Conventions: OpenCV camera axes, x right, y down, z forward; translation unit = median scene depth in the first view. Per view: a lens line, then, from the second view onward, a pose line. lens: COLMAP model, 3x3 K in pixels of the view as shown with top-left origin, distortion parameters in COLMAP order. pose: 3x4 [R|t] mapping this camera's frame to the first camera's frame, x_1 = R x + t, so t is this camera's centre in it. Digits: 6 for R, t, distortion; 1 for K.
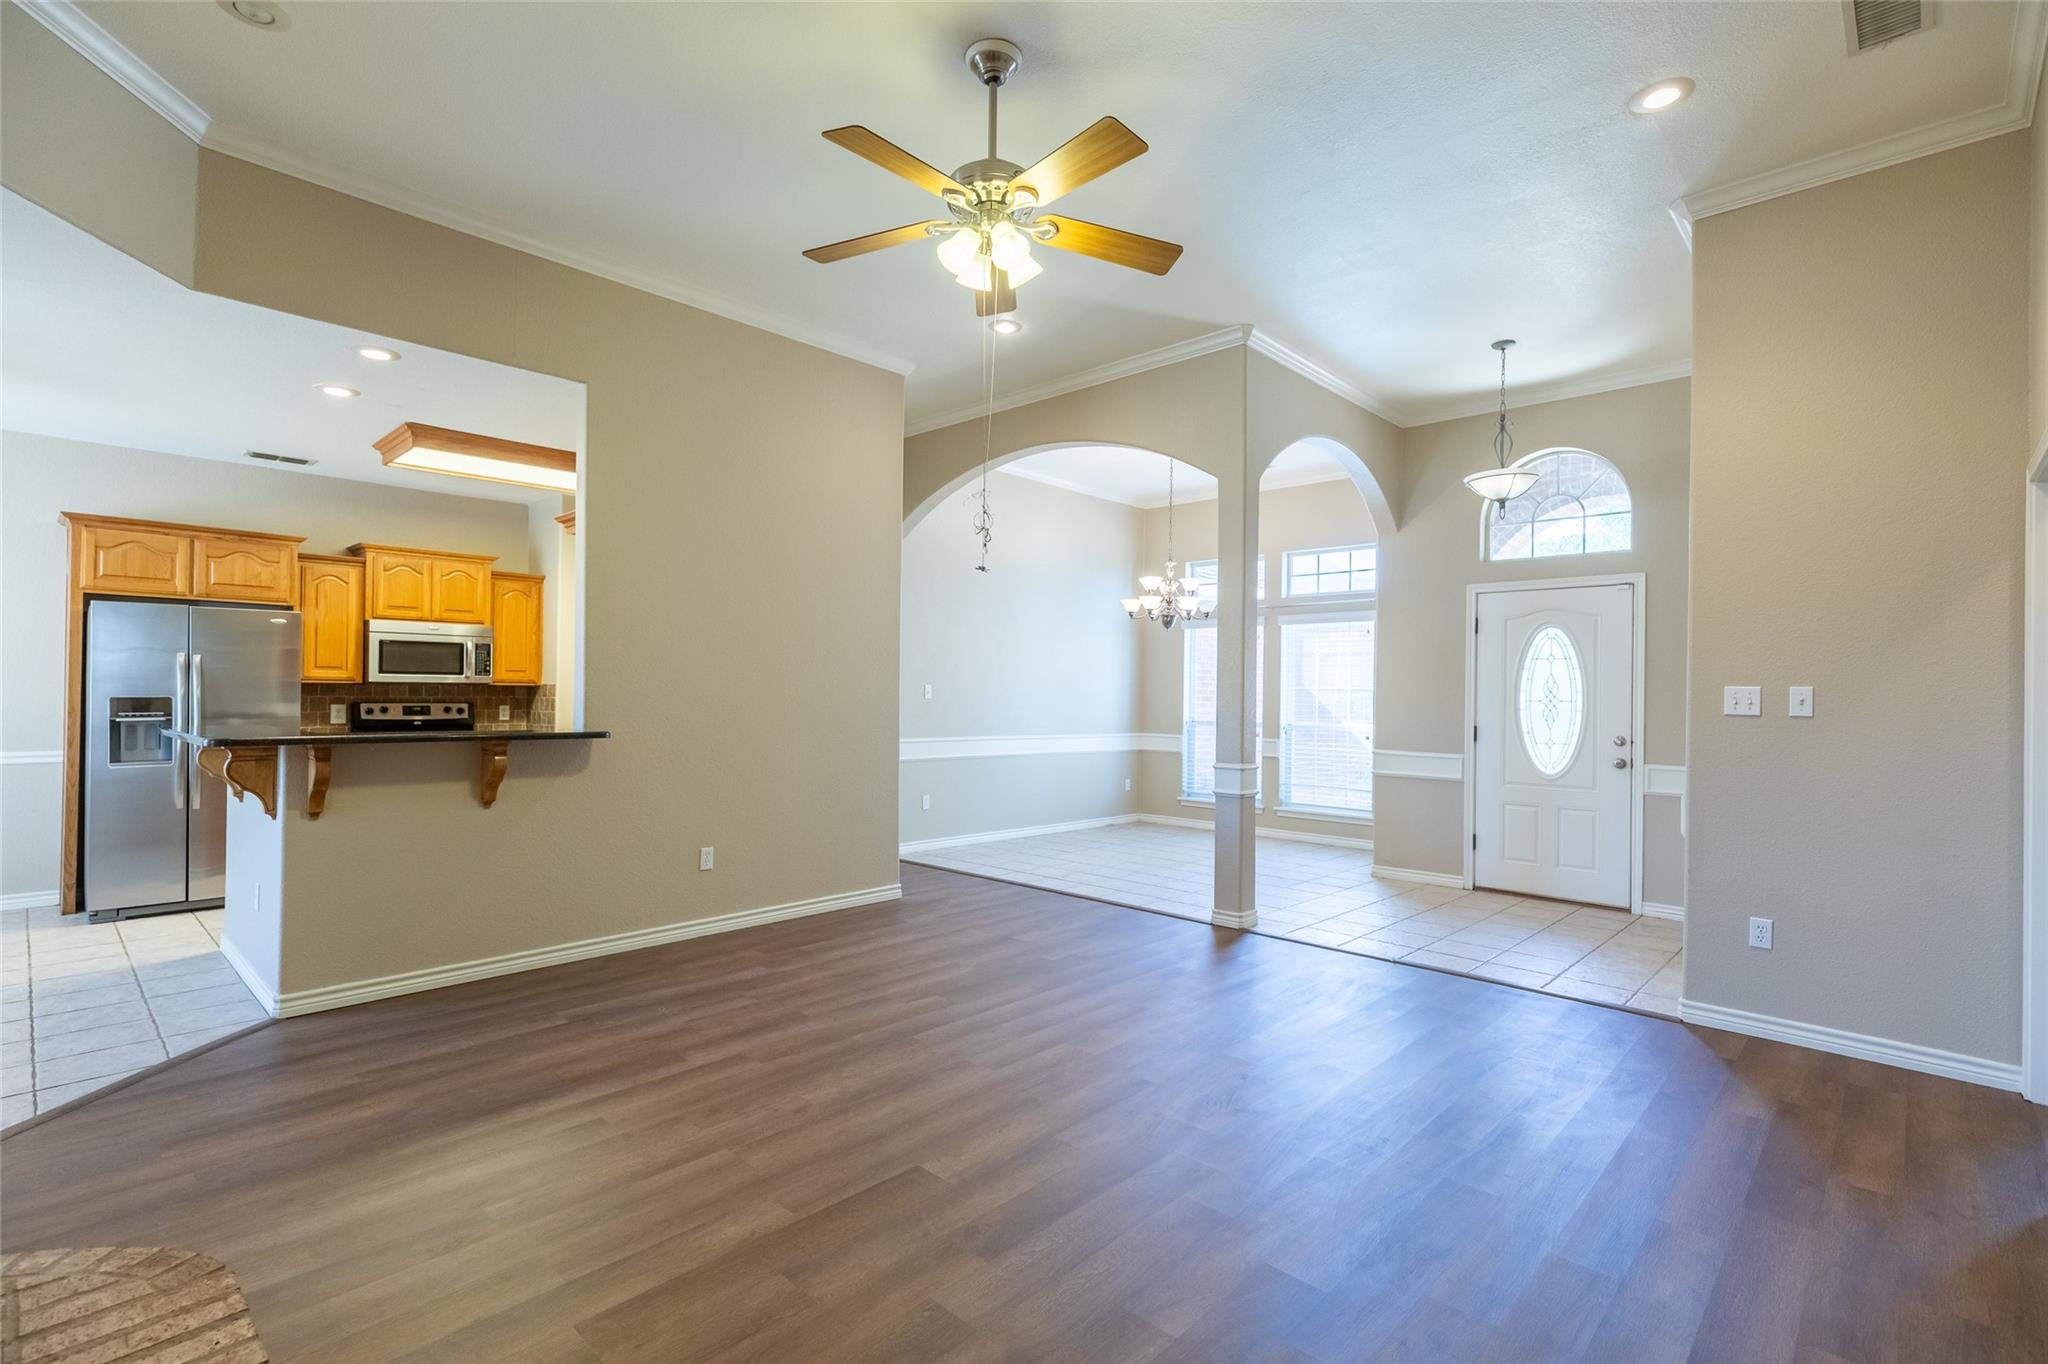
lens RADIAL K [[933.3, 0, 1007.3], [0, 933.3, 692.8], [0, 0, 1]] dist [0.009888, -0.000420]
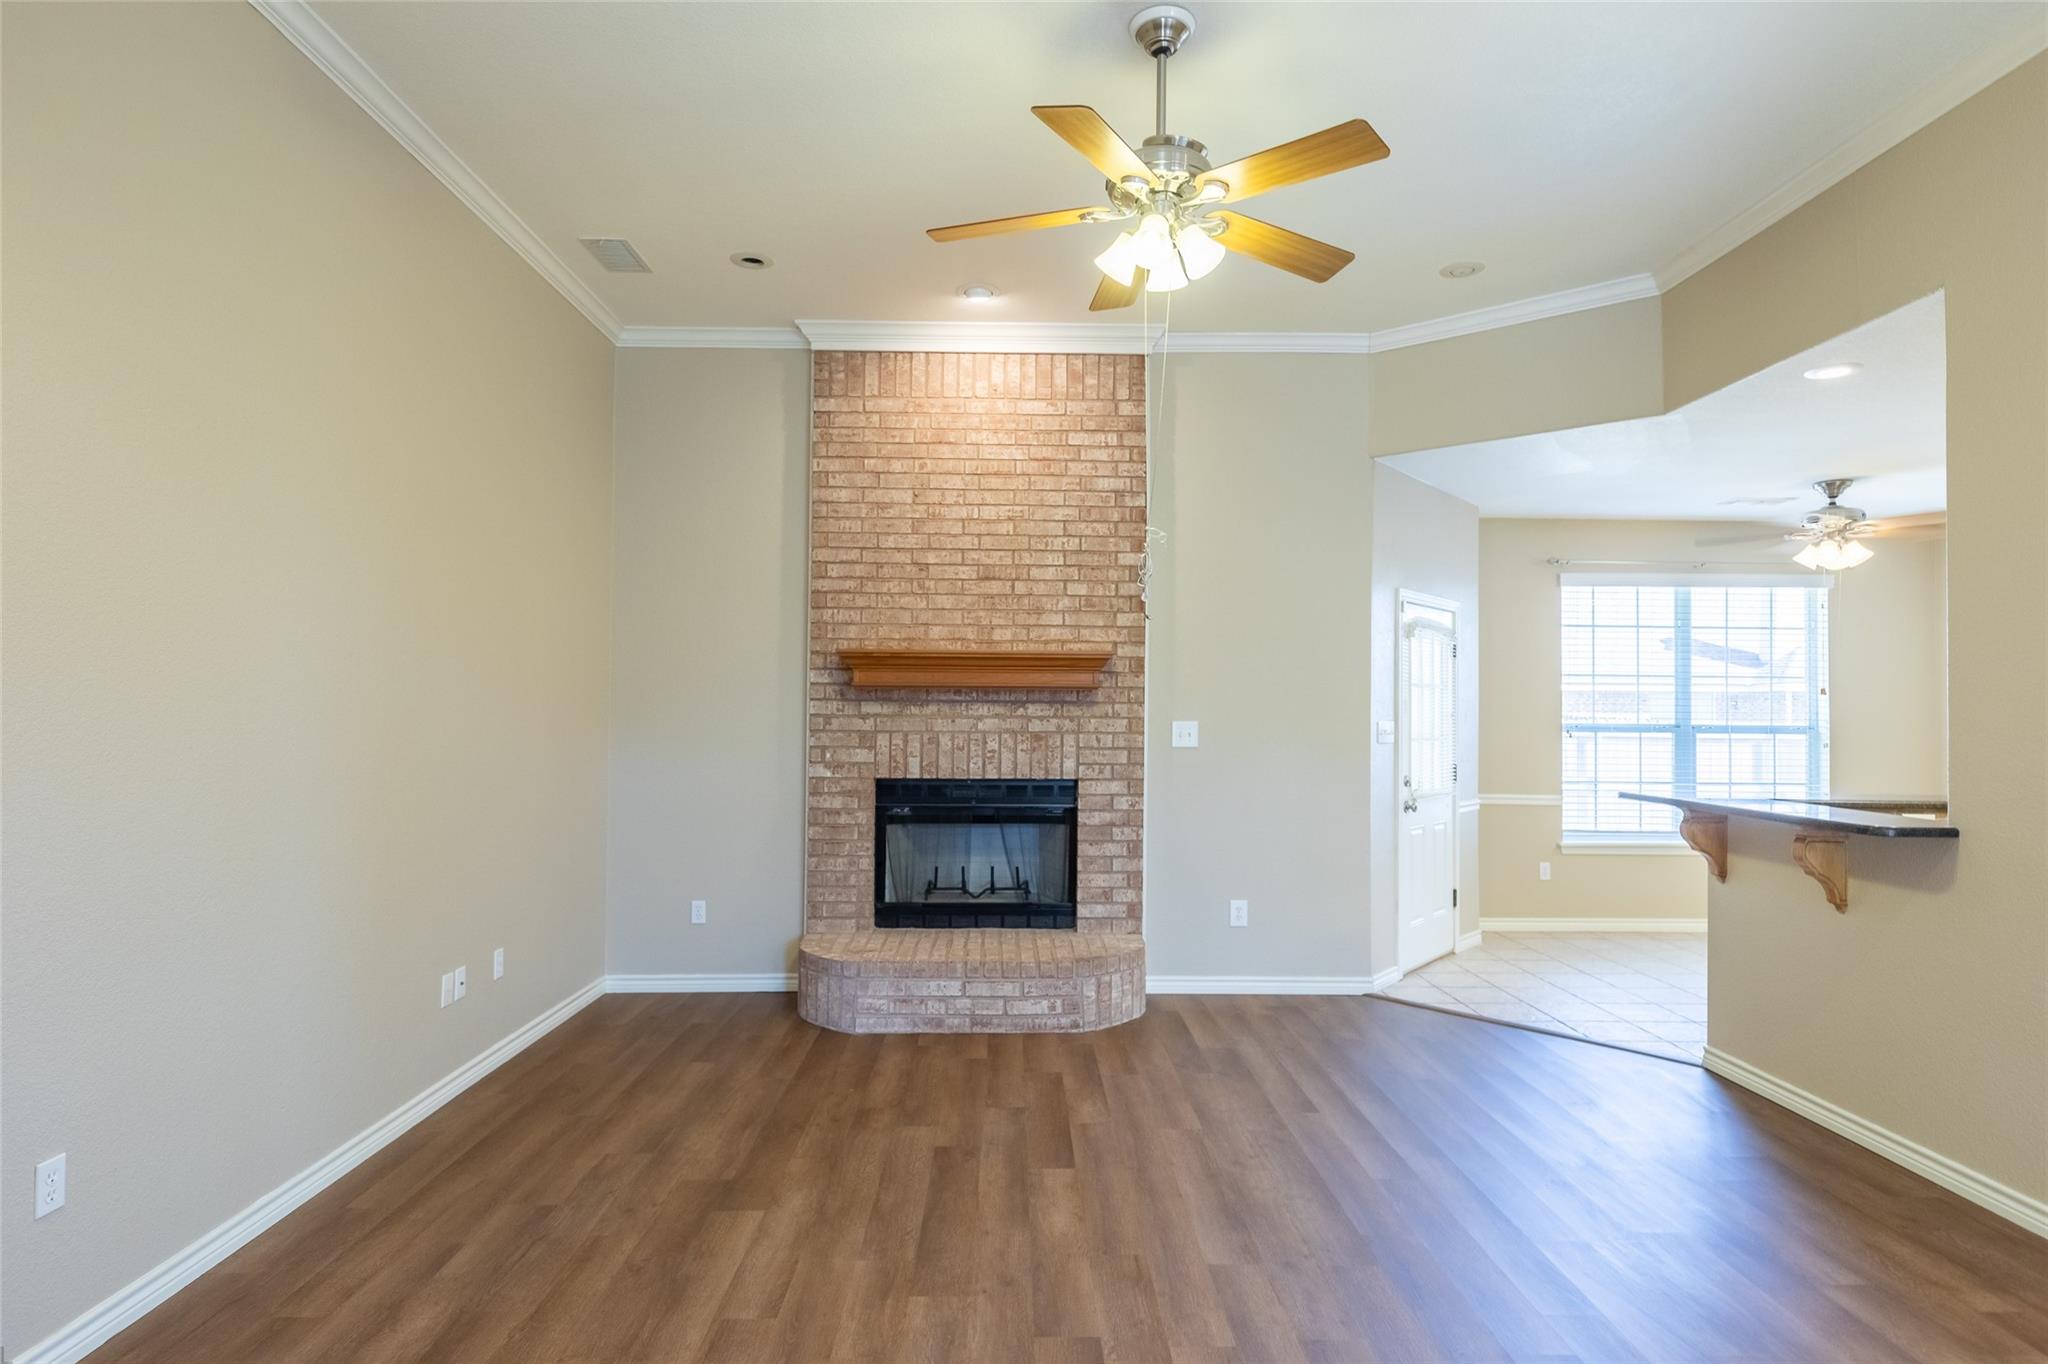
lens RADIAL K [[1099.4, 0, 1020.5], [0, 1099.4, 685.6], [0, 0, 1]] dist [0.005521, -0.004424]
pose [[-0.710971, -0.036503, -0.702273, 0.359289], [-0.017999, 0.999269, -0.033718, -0.011534], [0.702991, -0.011332, -0.711108, 0.757691]]
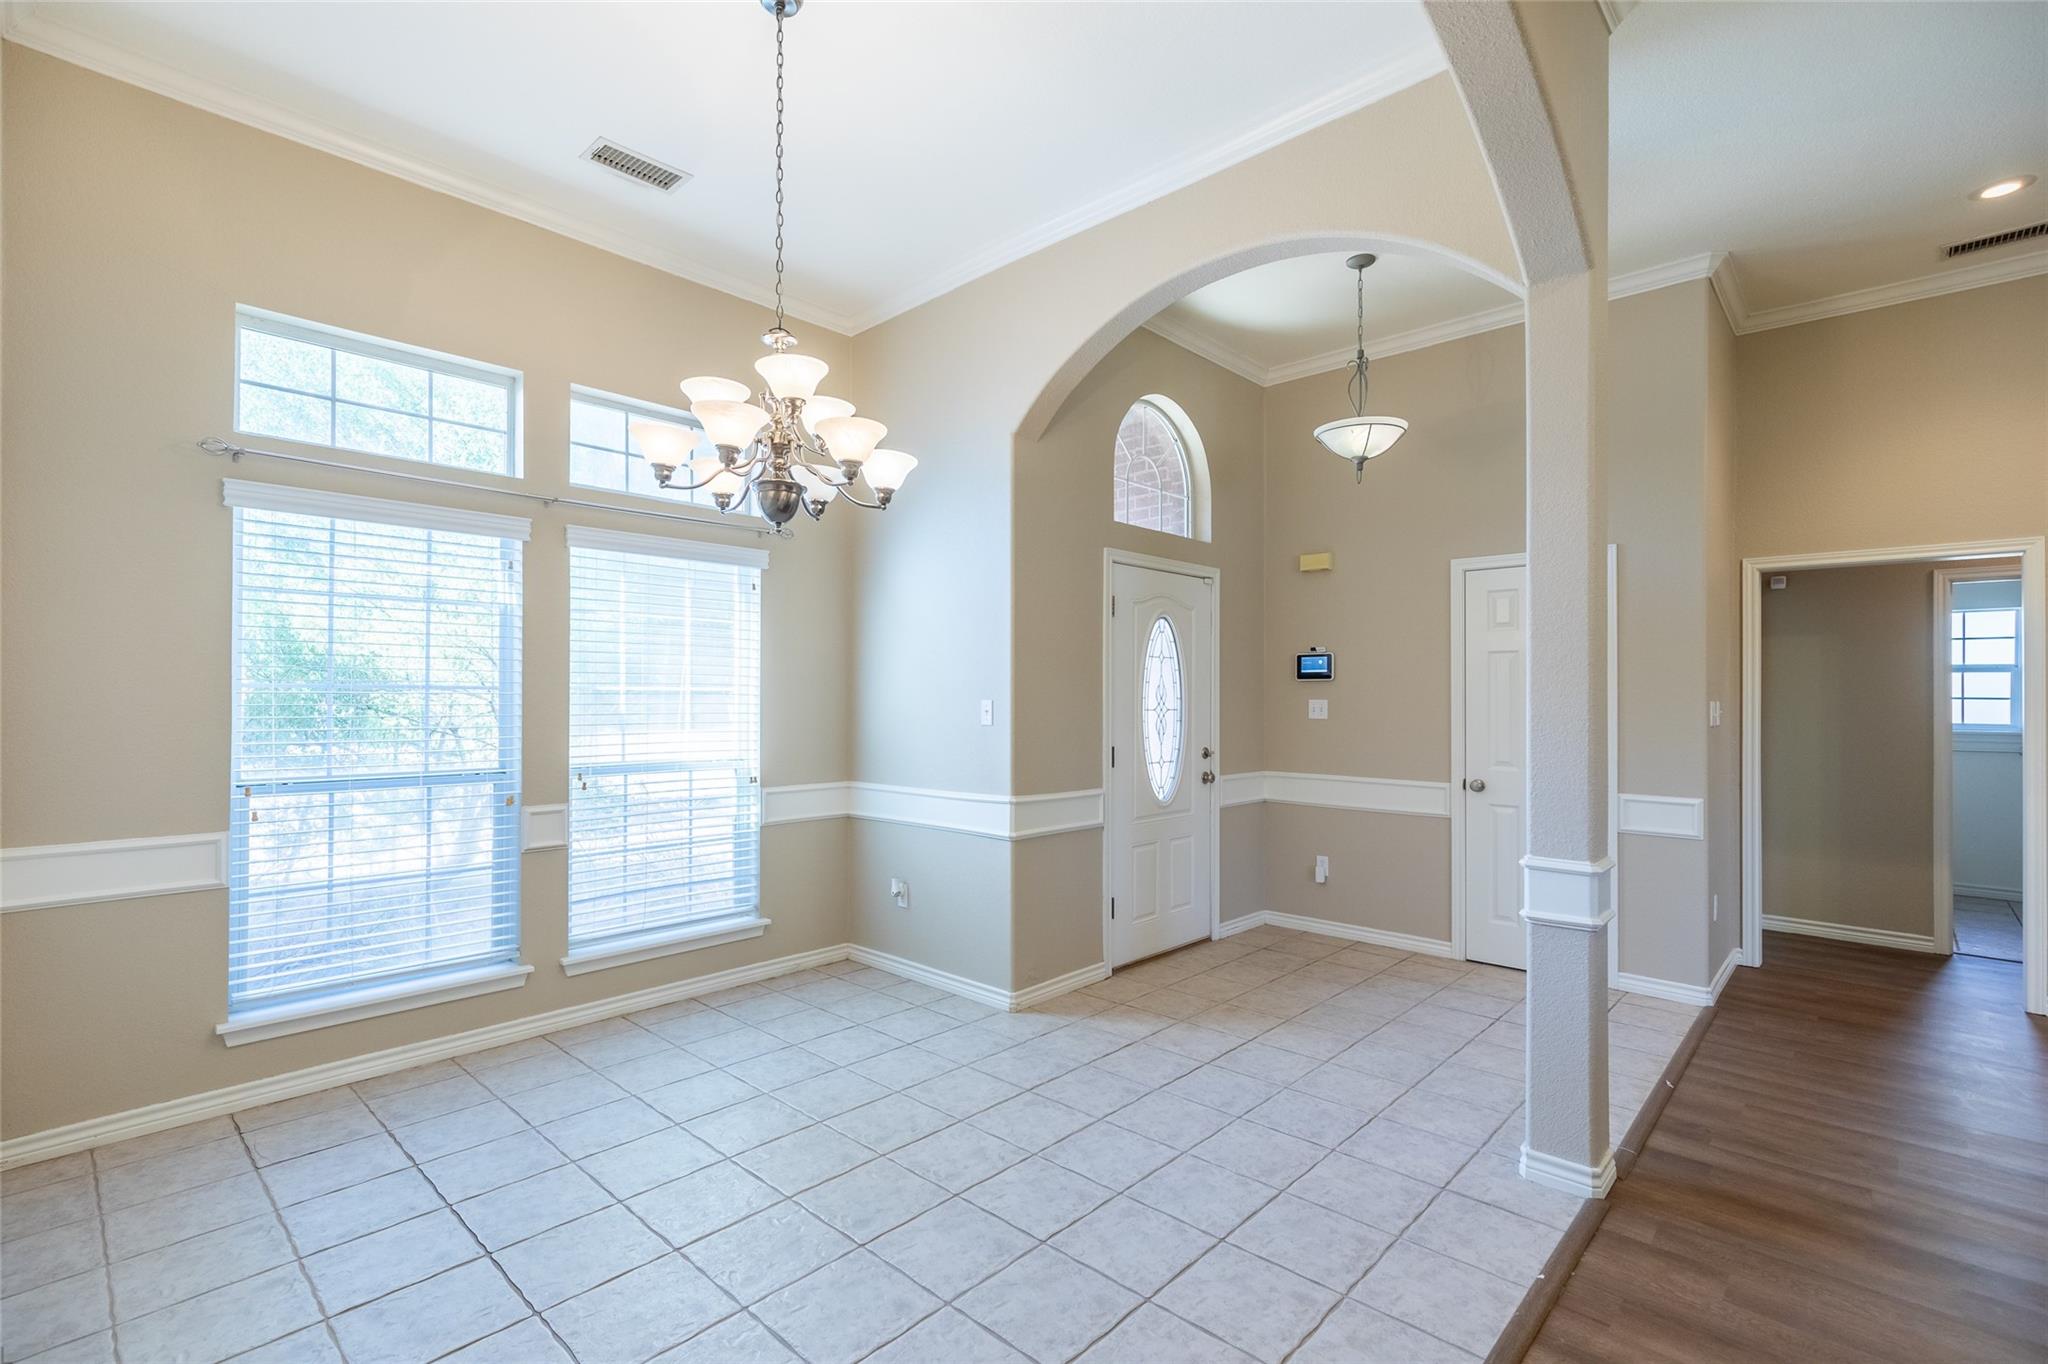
lens RADIAL K [[933.3, 0, 1037.0], [0, 933.3, 691.1], [0, 0, 1]] dist [0.009888, -0.000420]
pose [[-0.017164, -0.006546, 0.999831, -0.206994], [-0.006885, 0.999956, 0.006429, -0.010631], [-0.999829, -0.006773, -0.017208, 1.068663]]
